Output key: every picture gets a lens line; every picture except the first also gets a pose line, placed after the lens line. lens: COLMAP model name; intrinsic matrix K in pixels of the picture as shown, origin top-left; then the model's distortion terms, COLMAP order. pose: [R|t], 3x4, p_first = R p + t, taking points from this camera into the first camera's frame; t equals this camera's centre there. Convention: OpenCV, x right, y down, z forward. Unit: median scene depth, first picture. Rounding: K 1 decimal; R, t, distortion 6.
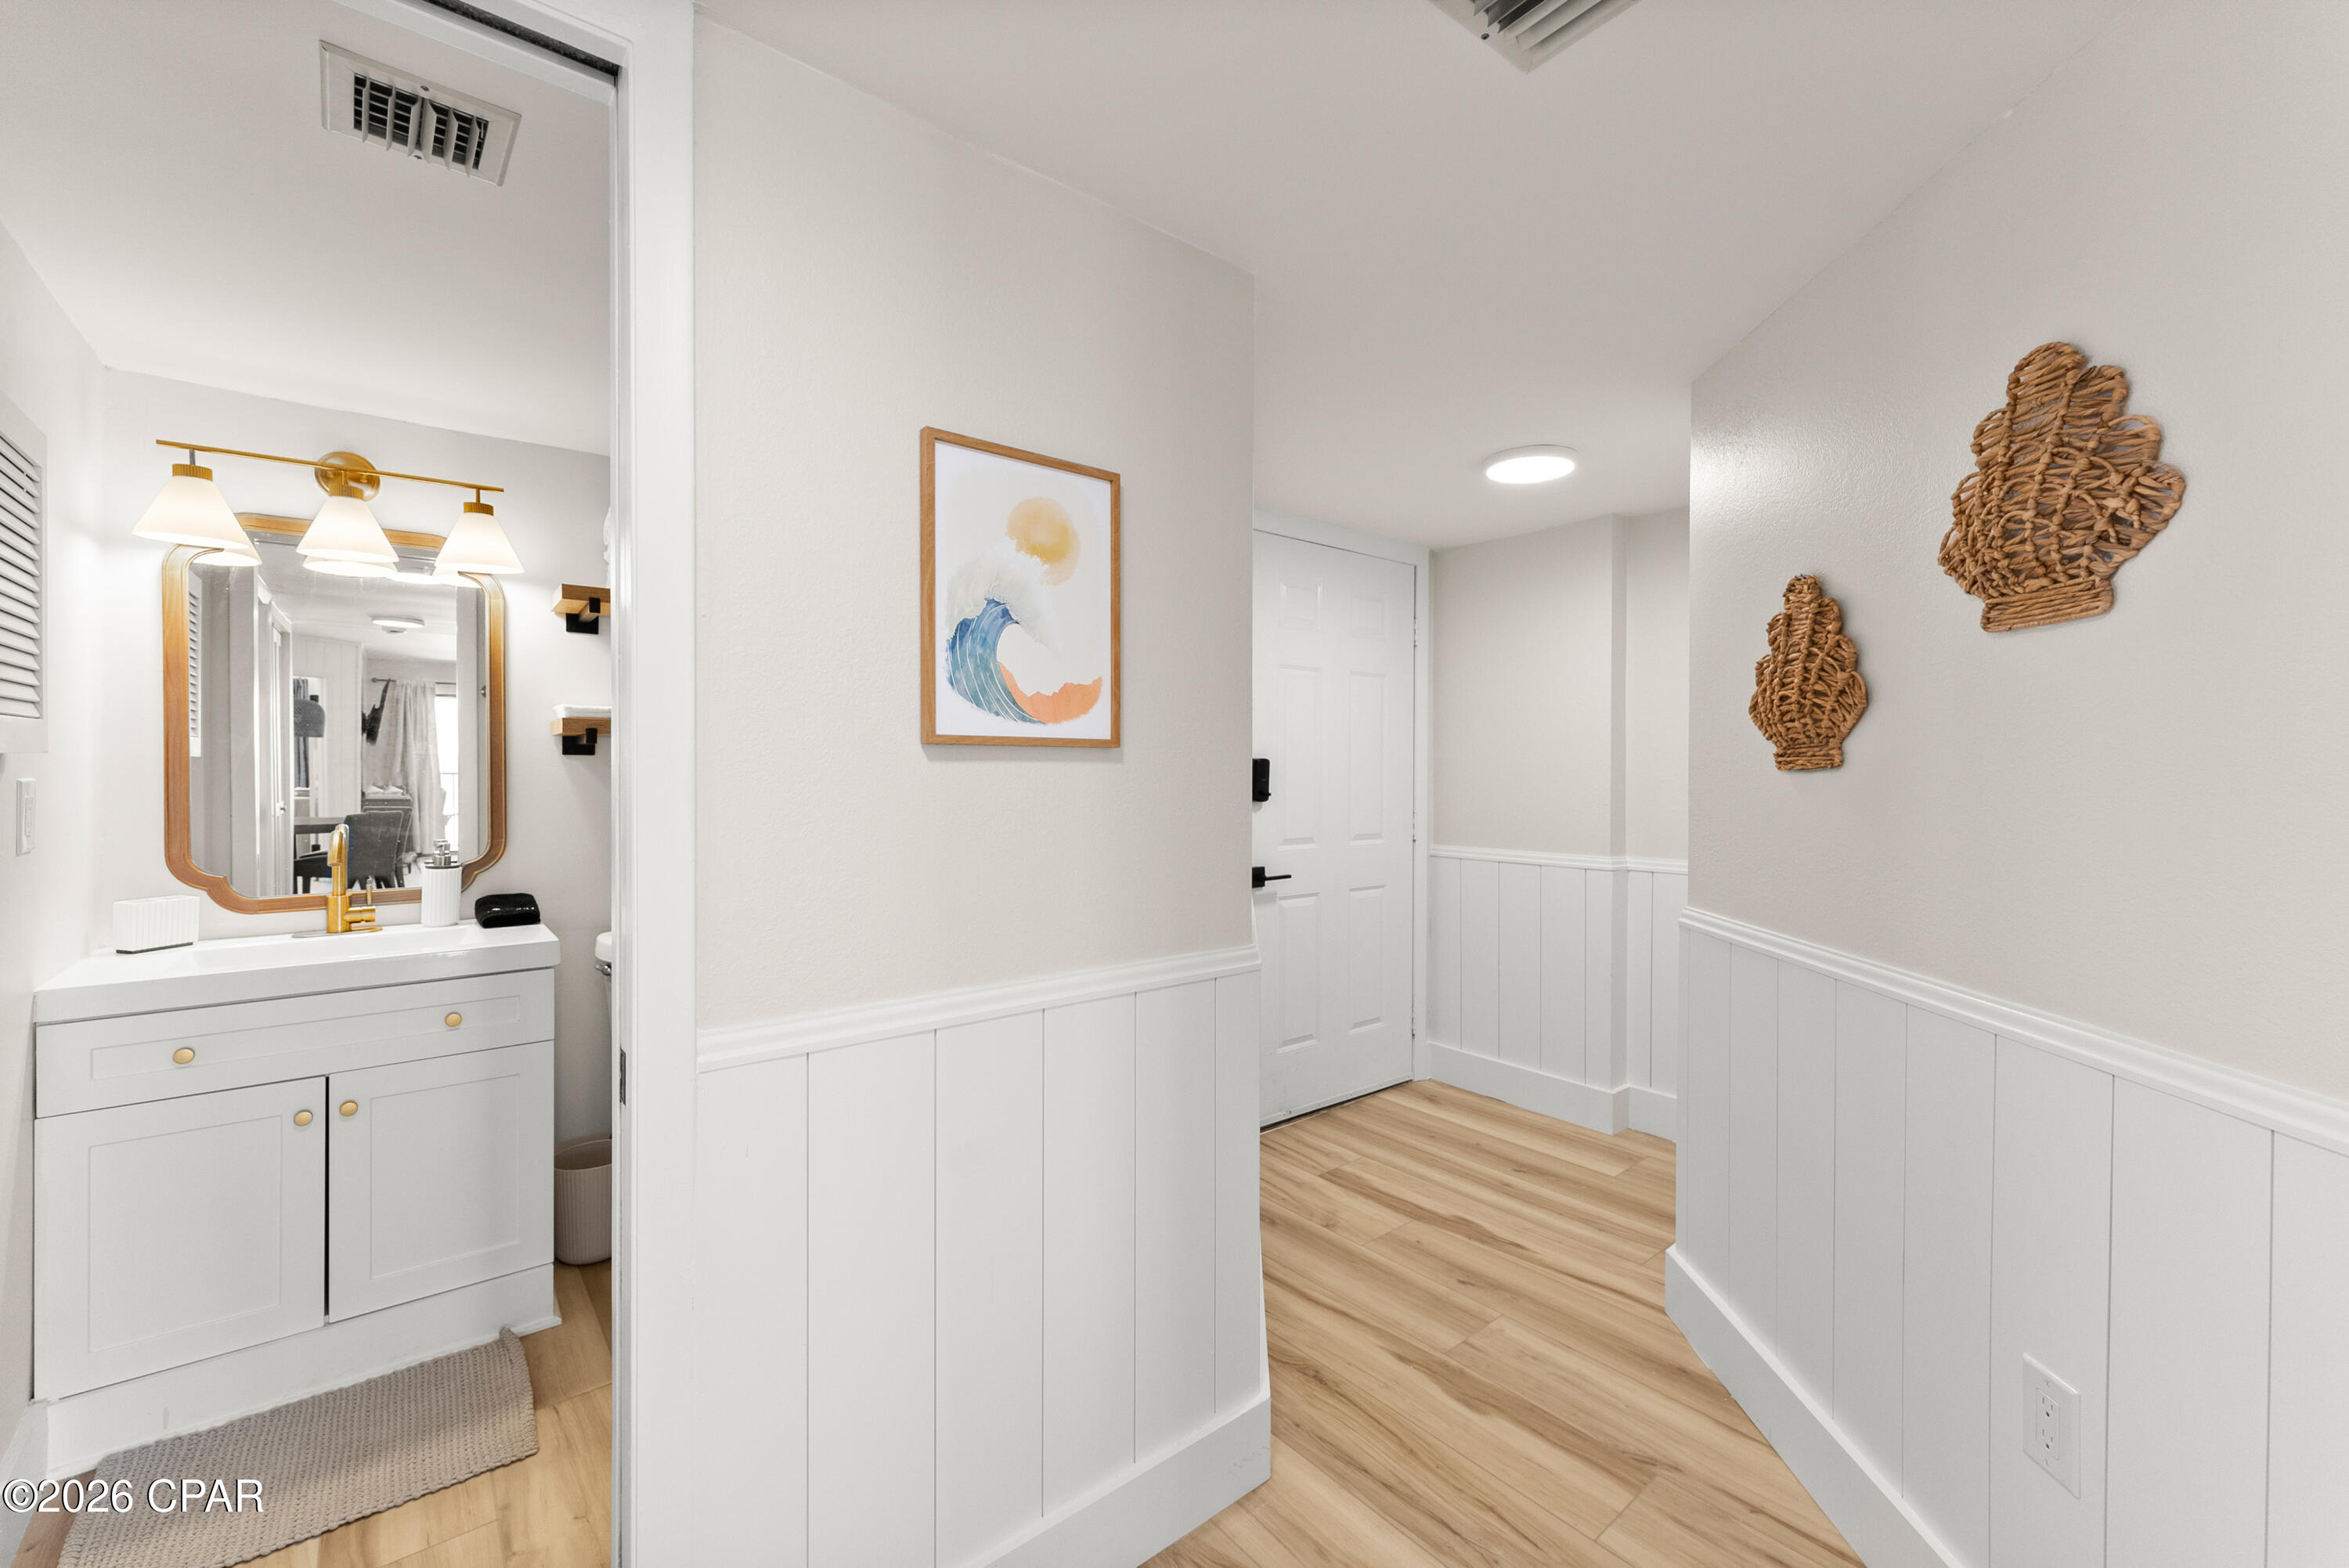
lens RADIAL K [[967.9, 0, 1178.4], [0, 967.9, 771.4], [0, 0, 1]] dist [-0.000360, 0.000546]
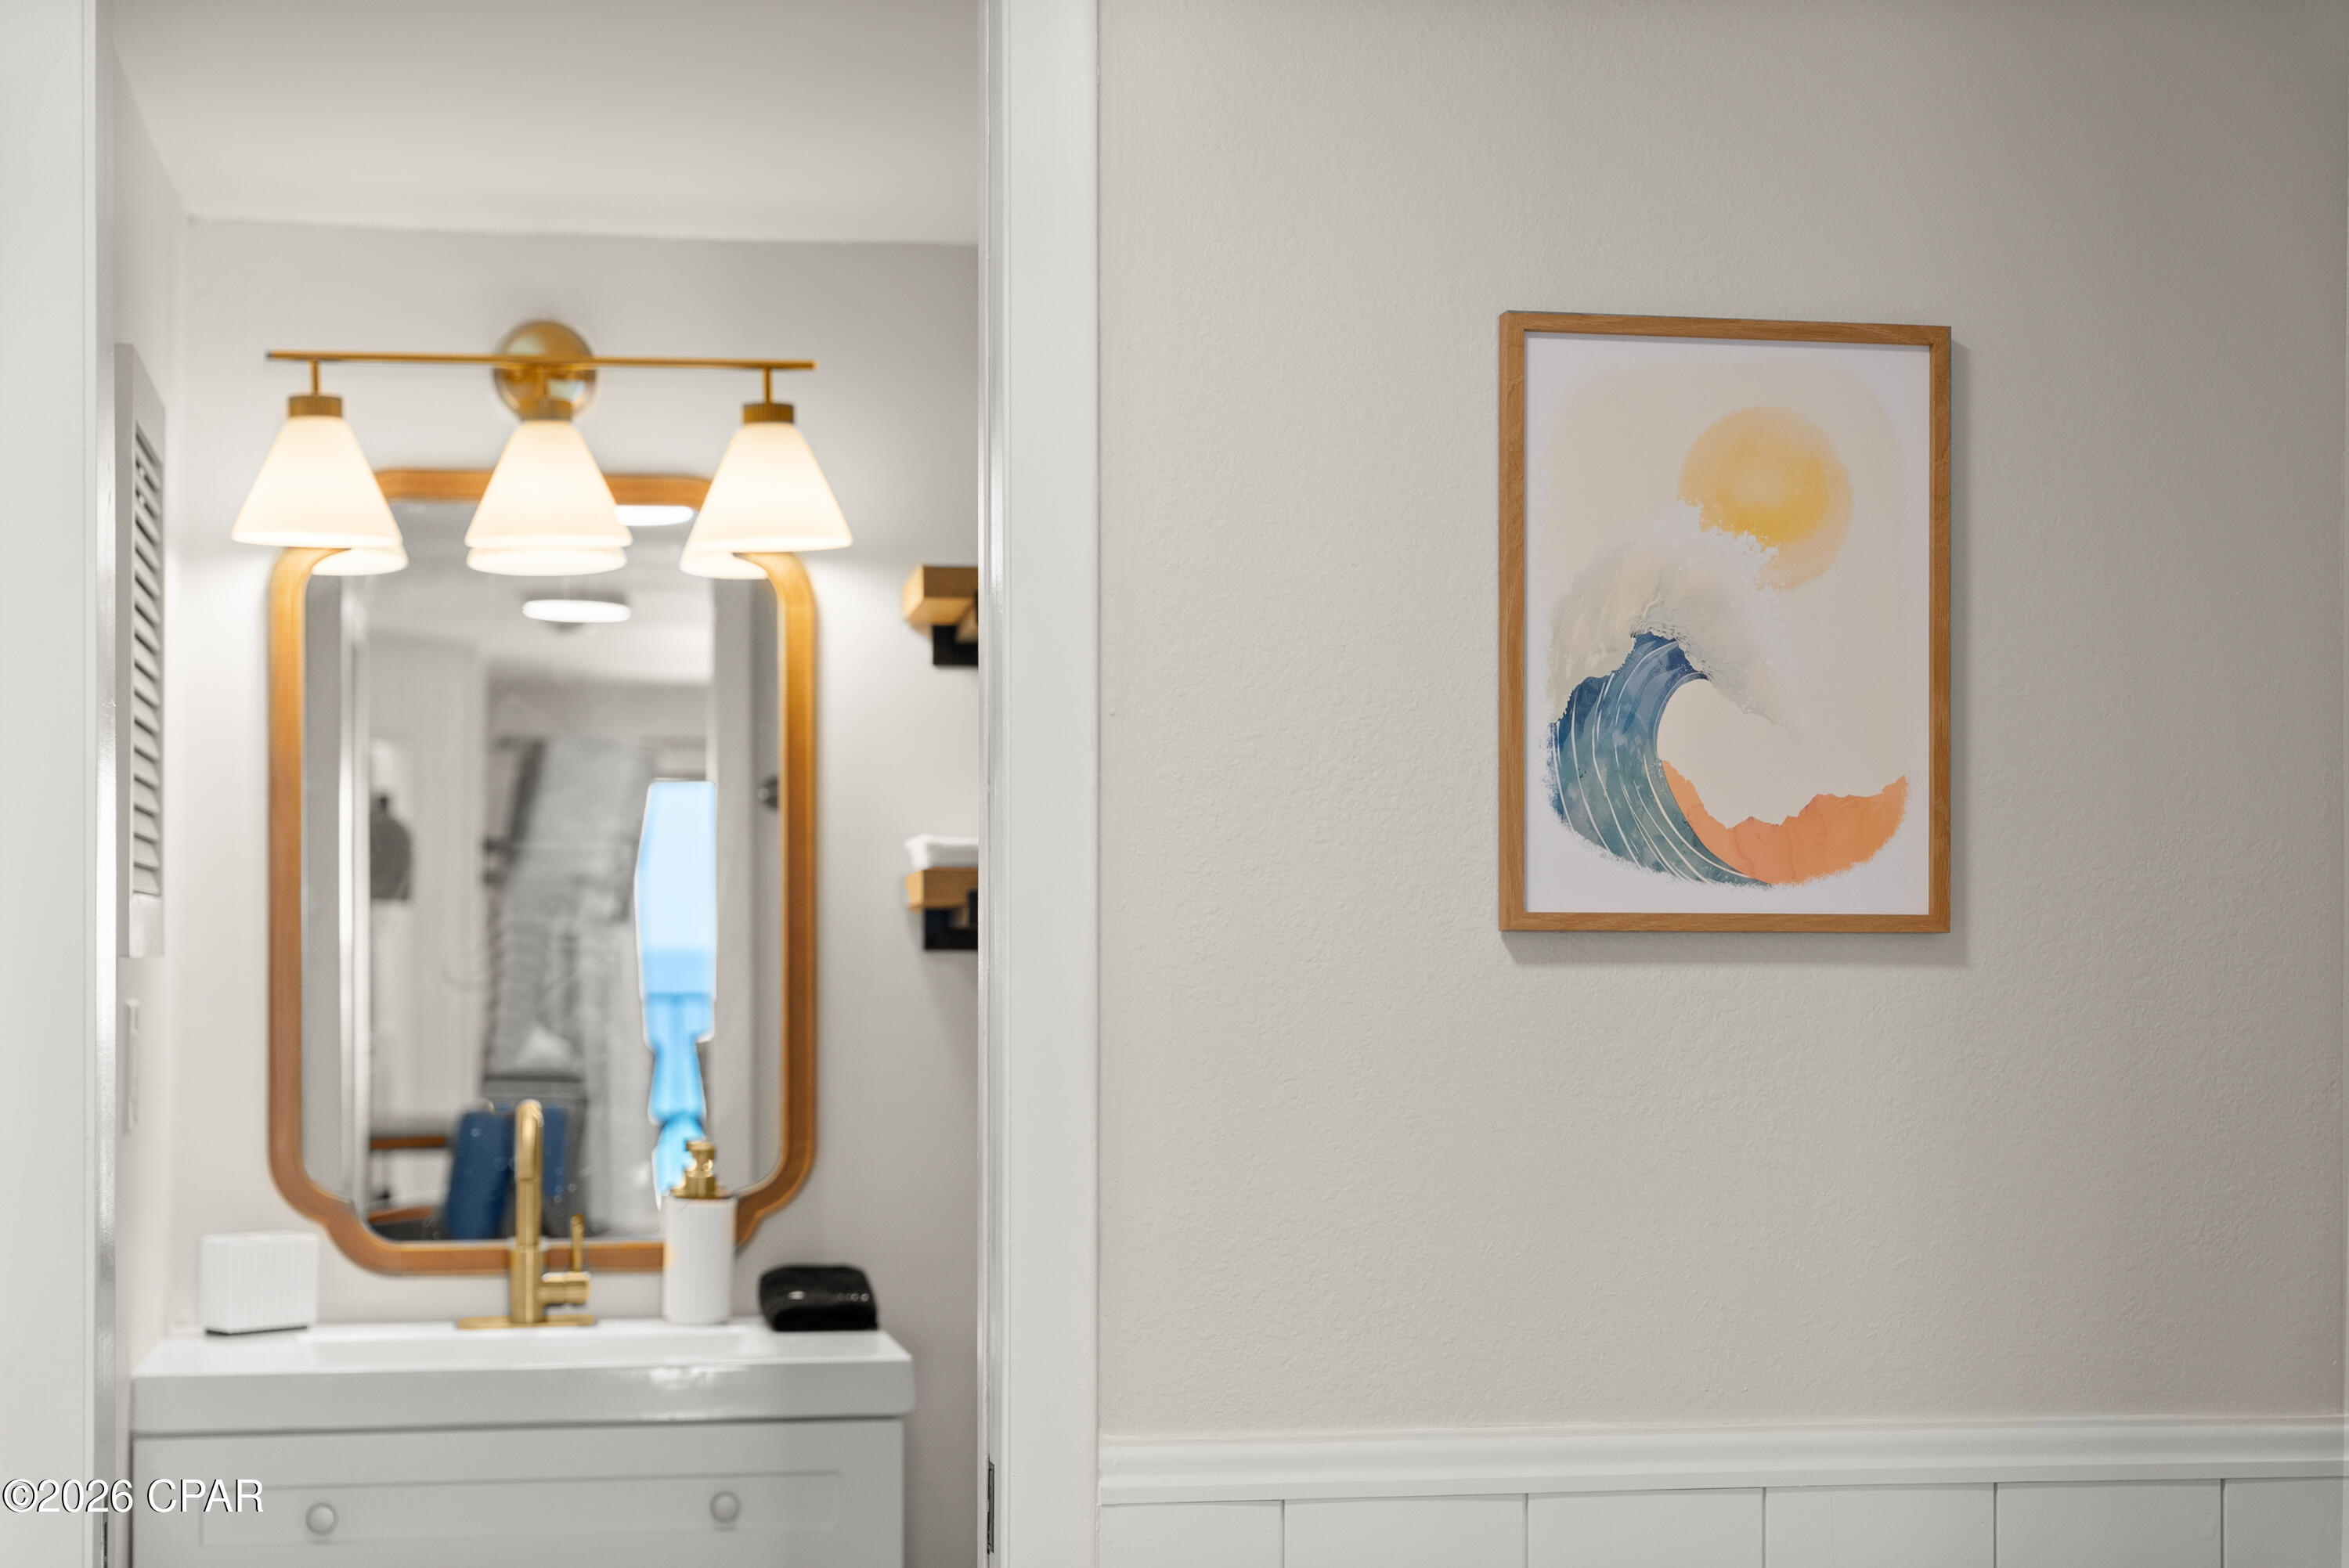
lens RADIAL K [[5237.3, 0, 1175.9], [0, 5237.3, 784.1], [0, 0, 1]] dist [0.082493, 0.039170]
pose [[0.862864, -0.021091, -0.504997, 0.854815], [-0.000441, 0.999097, -0.042480, 0.009986], [0.505437, 0.036878, 0.862075, -1.277580]]
